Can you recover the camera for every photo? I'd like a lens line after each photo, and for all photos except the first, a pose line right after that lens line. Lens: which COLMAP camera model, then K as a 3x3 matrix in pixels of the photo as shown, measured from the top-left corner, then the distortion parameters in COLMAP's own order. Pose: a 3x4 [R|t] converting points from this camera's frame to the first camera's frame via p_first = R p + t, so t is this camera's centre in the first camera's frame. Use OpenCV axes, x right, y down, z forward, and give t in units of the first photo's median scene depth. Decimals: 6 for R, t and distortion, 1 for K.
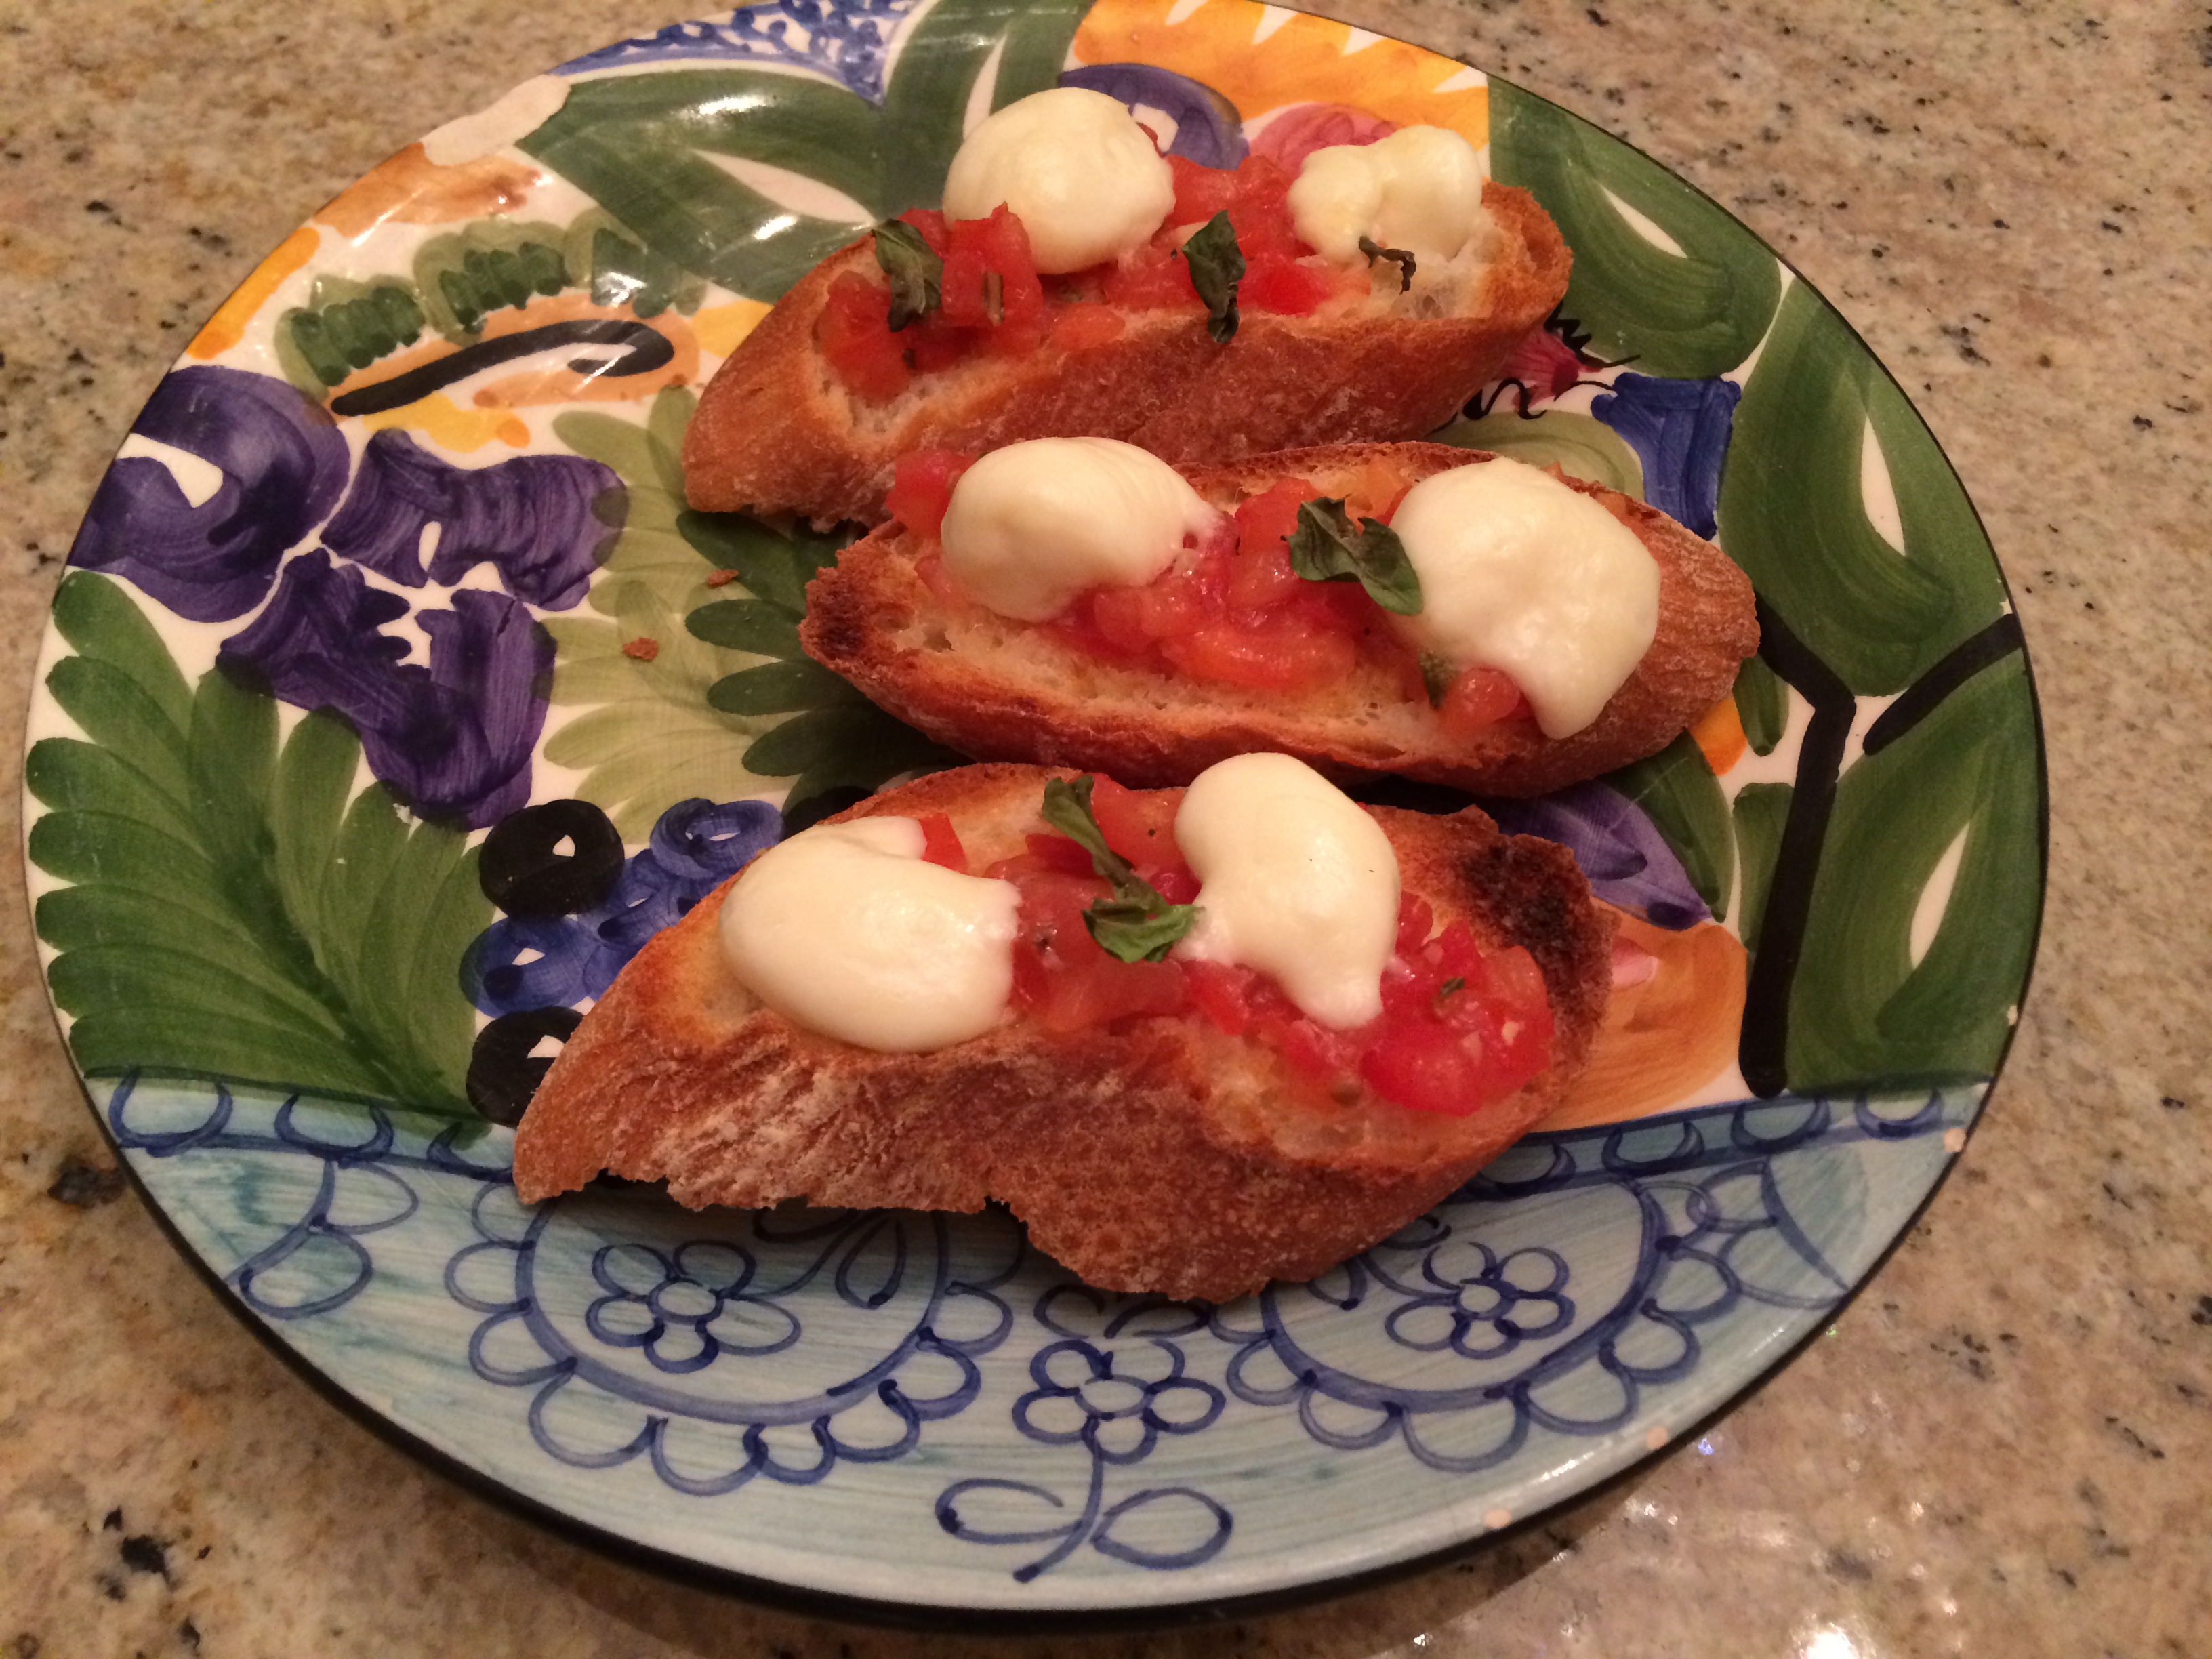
lens RADIAL K [[1949.0, 0, 1106.0], [0, 1949.0, 829.5], [0, 0, 1]] dist [0.009398, 0.002682]
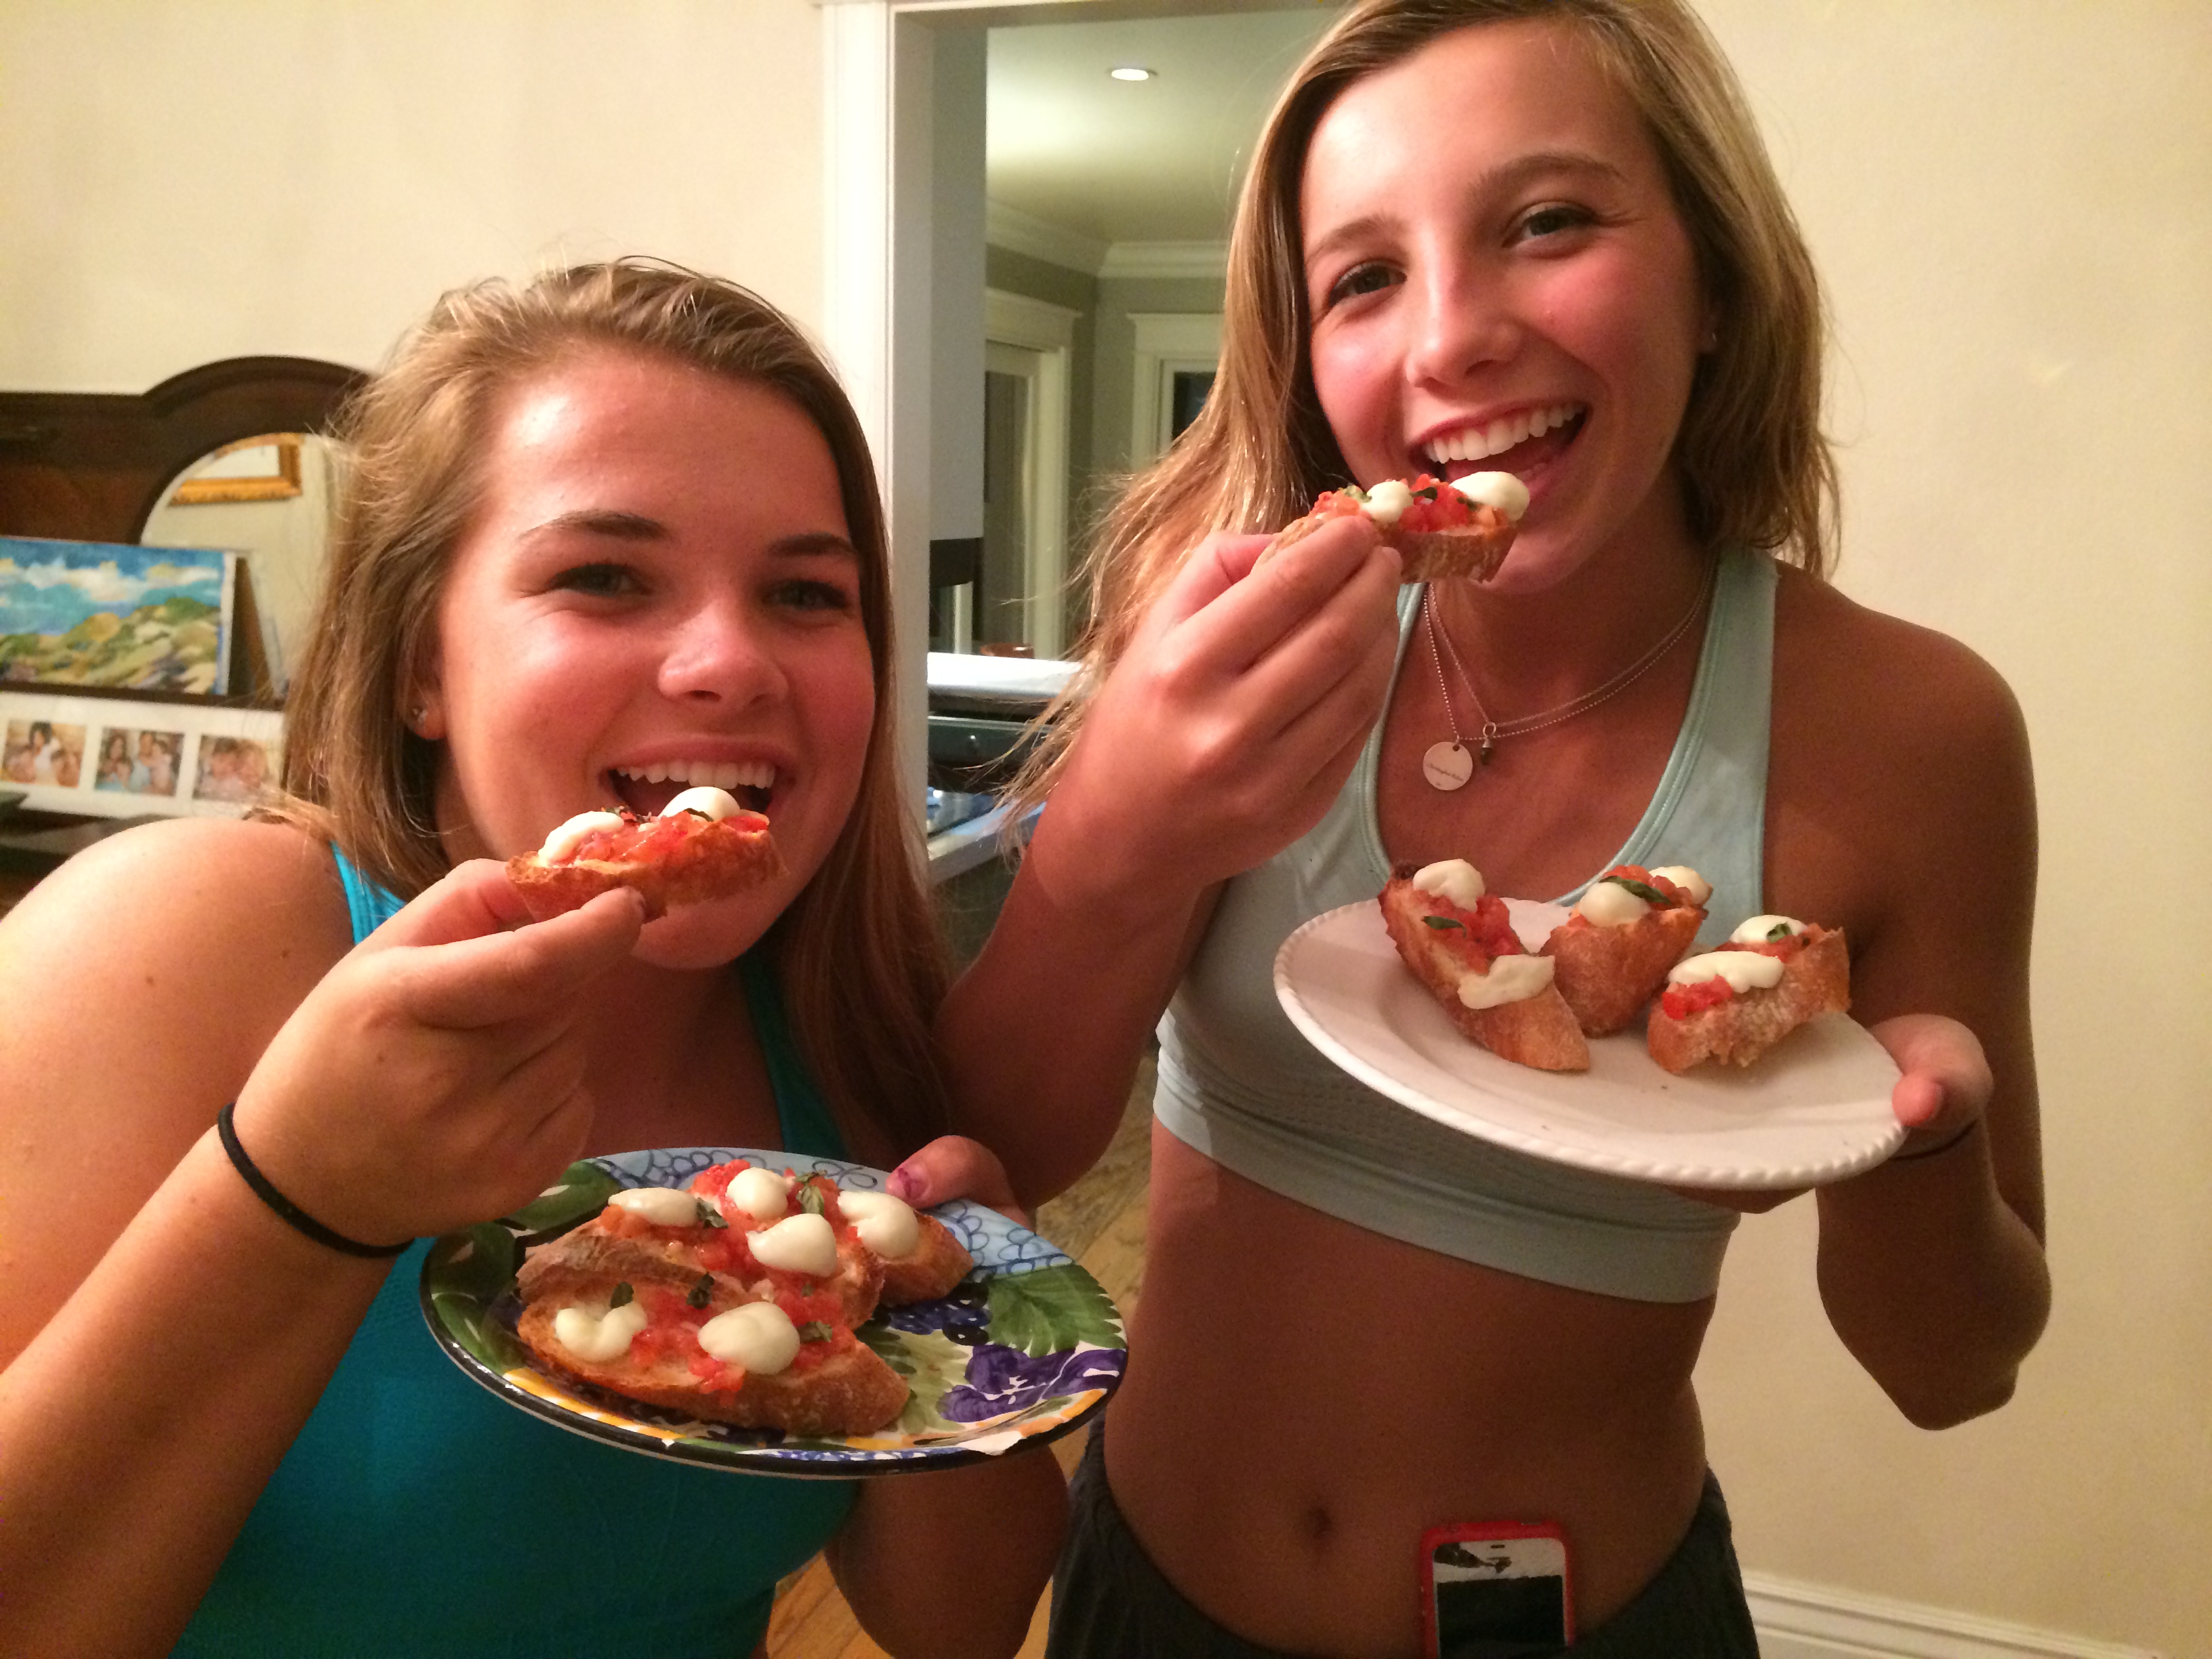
lens RADIAL K [[1949.0, 0, 1106.0], [0, 1949.0, 829.5], [0, 0, 1]] dist [0.009398, 0.002682]
pose [[-0.966083, -0.257718, 0.016286, -0.402731], [-0.082554, 0.367985, 0.926160, -3.622758], [-0.244681, 0.893402, -0.376780, 1.630130]]
